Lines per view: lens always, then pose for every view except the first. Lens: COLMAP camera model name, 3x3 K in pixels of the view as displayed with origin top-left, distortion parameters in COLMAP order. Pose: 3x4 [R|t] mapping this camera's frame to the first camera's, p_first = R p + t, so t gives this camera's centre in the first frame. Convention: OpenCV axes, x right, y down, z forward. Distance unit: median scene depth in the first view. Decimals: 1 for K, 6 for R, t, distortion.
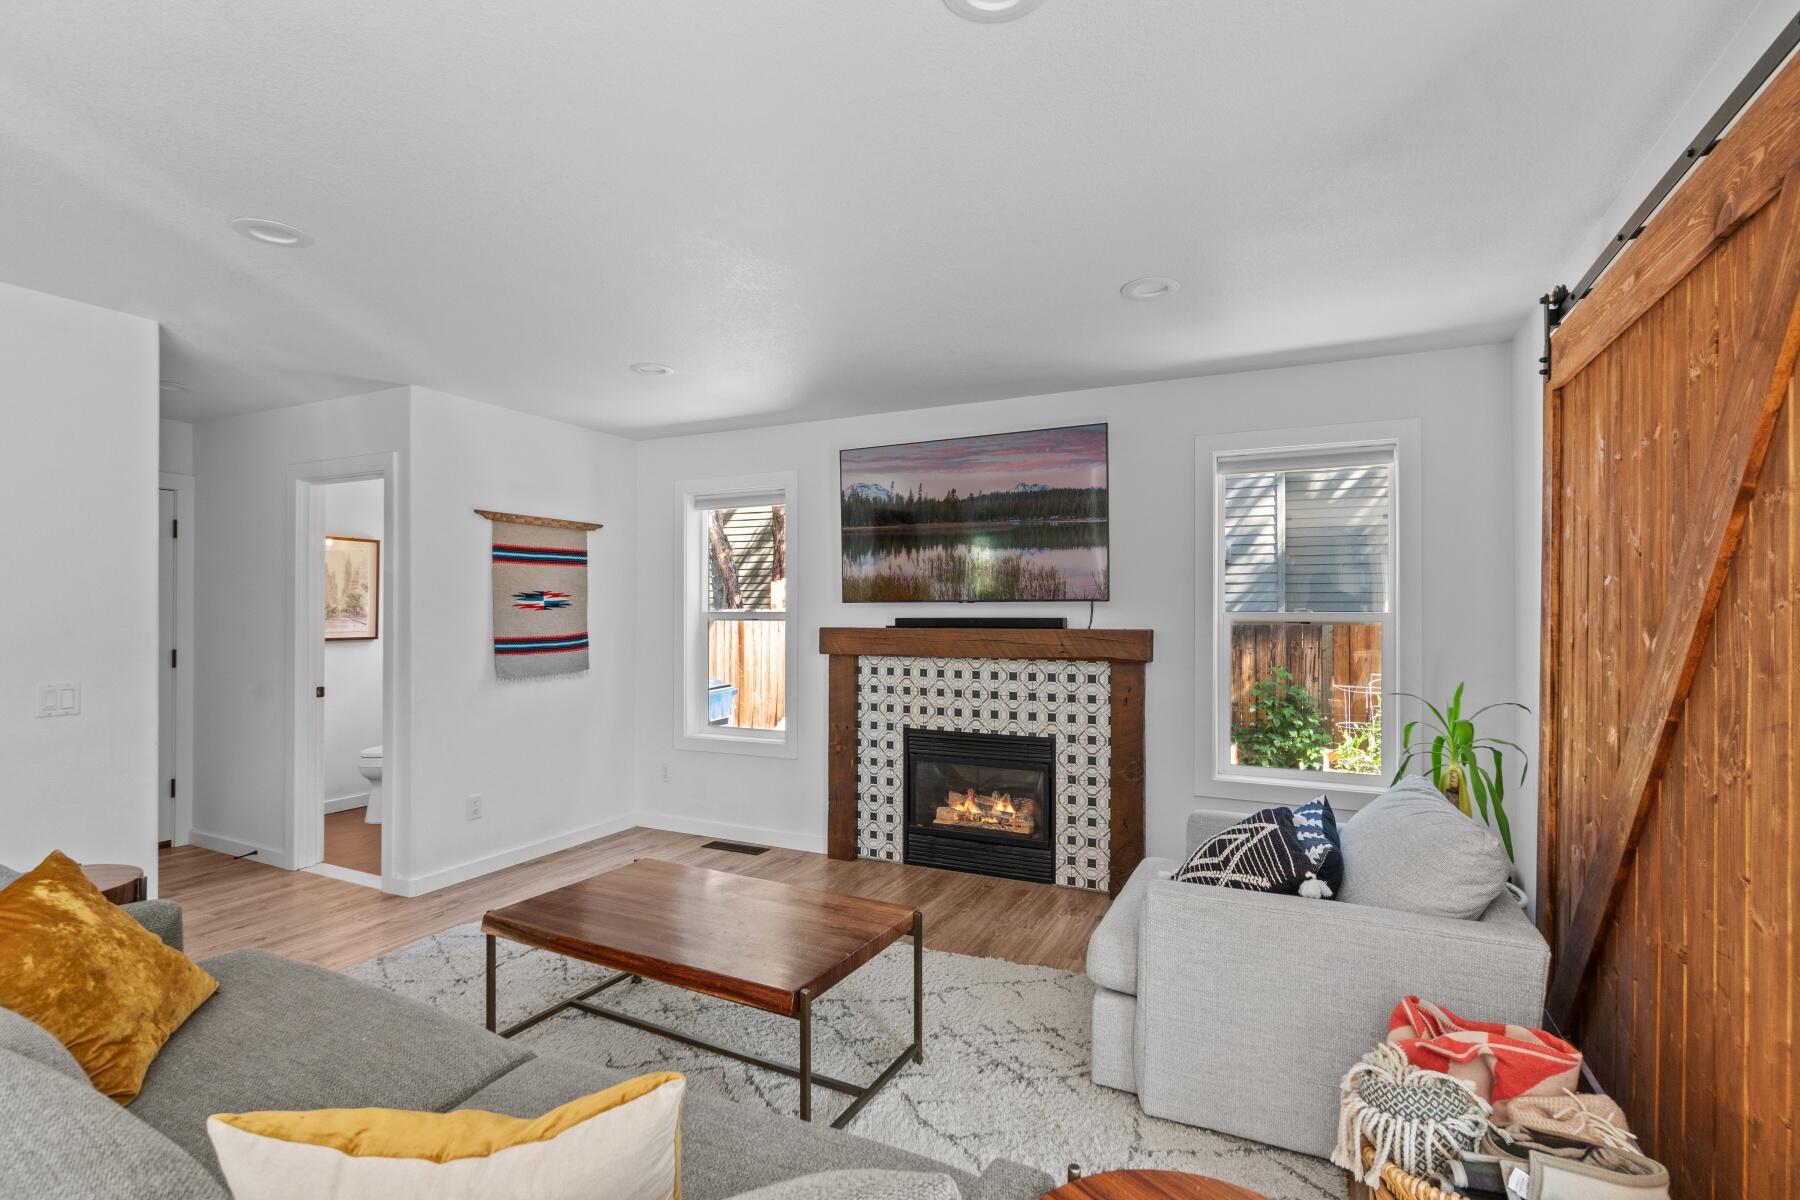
lens RADIAL K [[843.7, 0, 900.0], [0, 843.7, 600.0], [0, 0, 1]] dist [-0.001822, -0.000310]
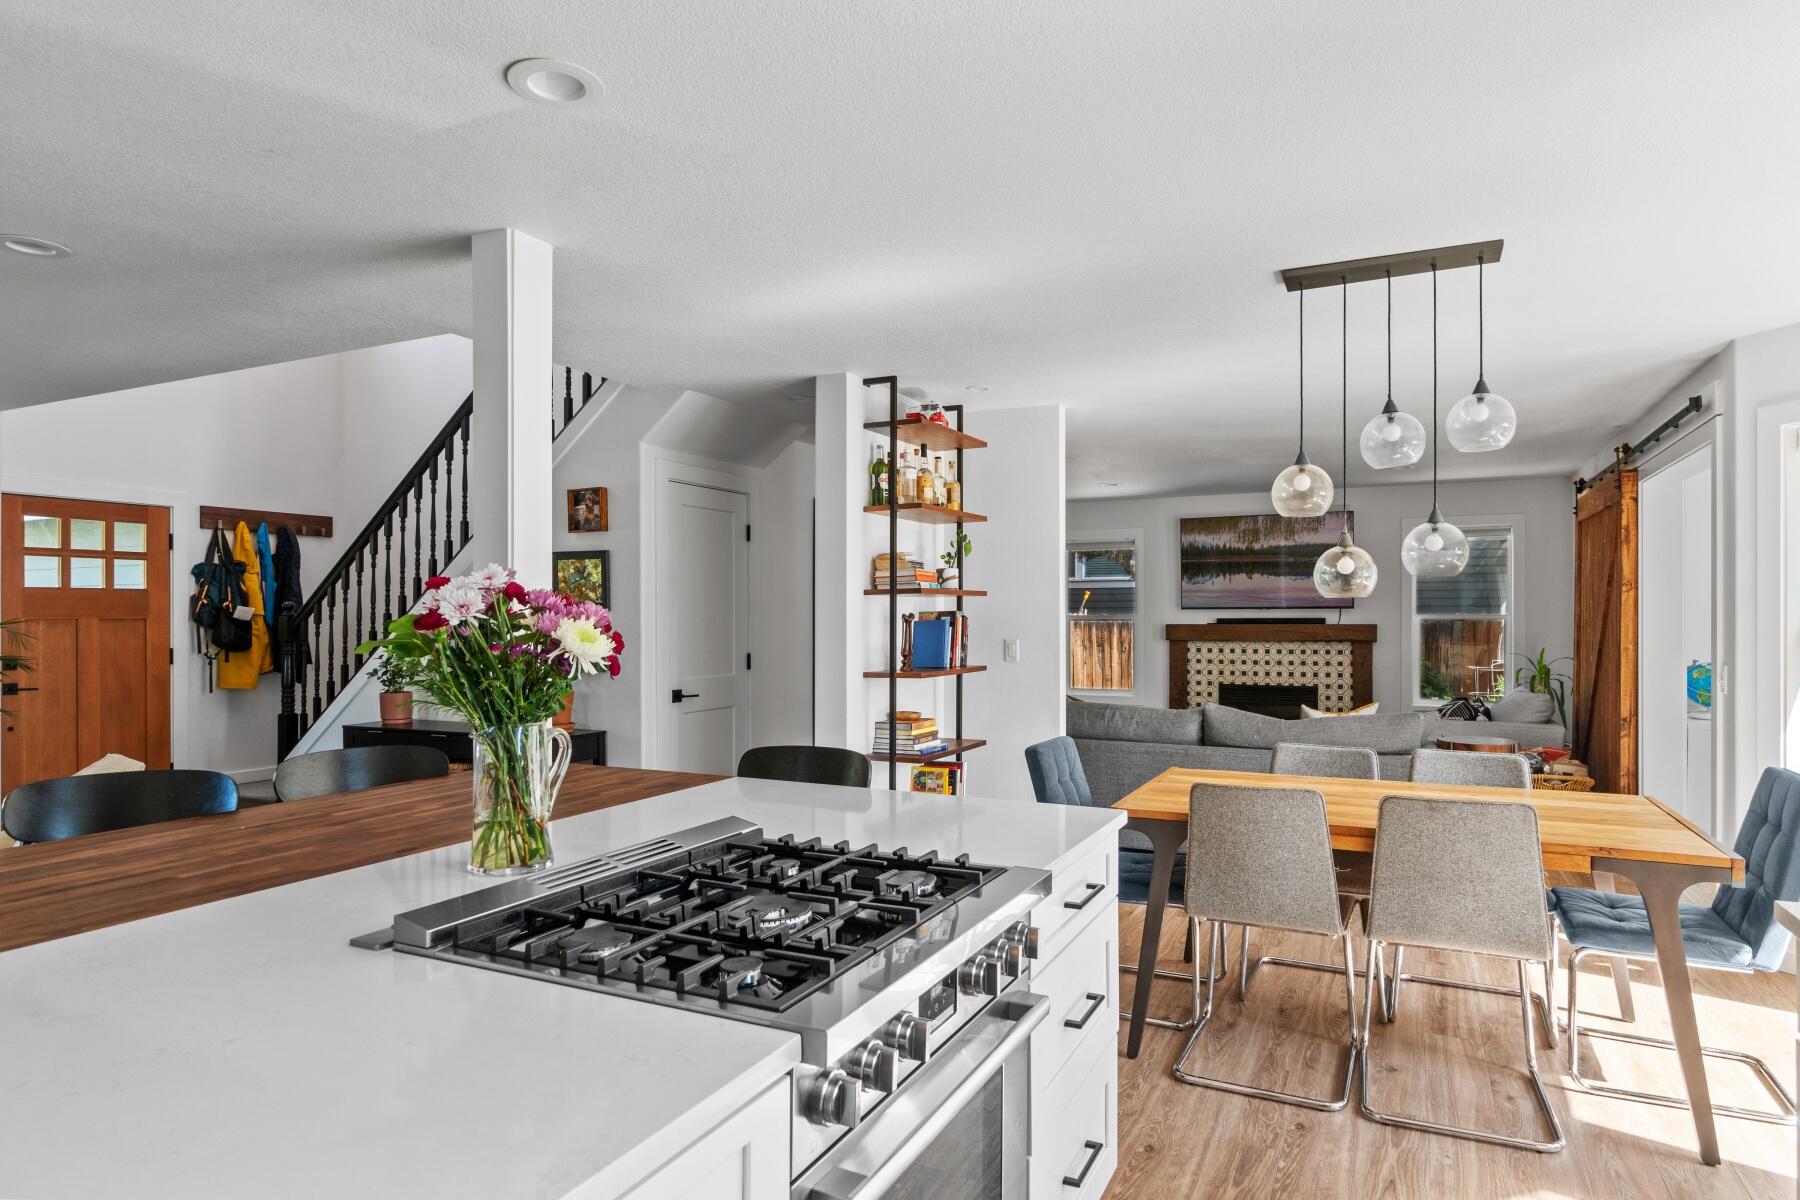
lens RADIAL K [[1030.5, 0, 905.6], [0, 1030.5, 611.8], [0, 0, 1]] dist [0.001534, 0.000932]
pose [[0.999992, -0.002273, 0.003402, -0.666434], [0.002242, 0.999957, 0.008965, -0.012598], [-0.003422, -0.008957, 0.999954, -1.117914]]
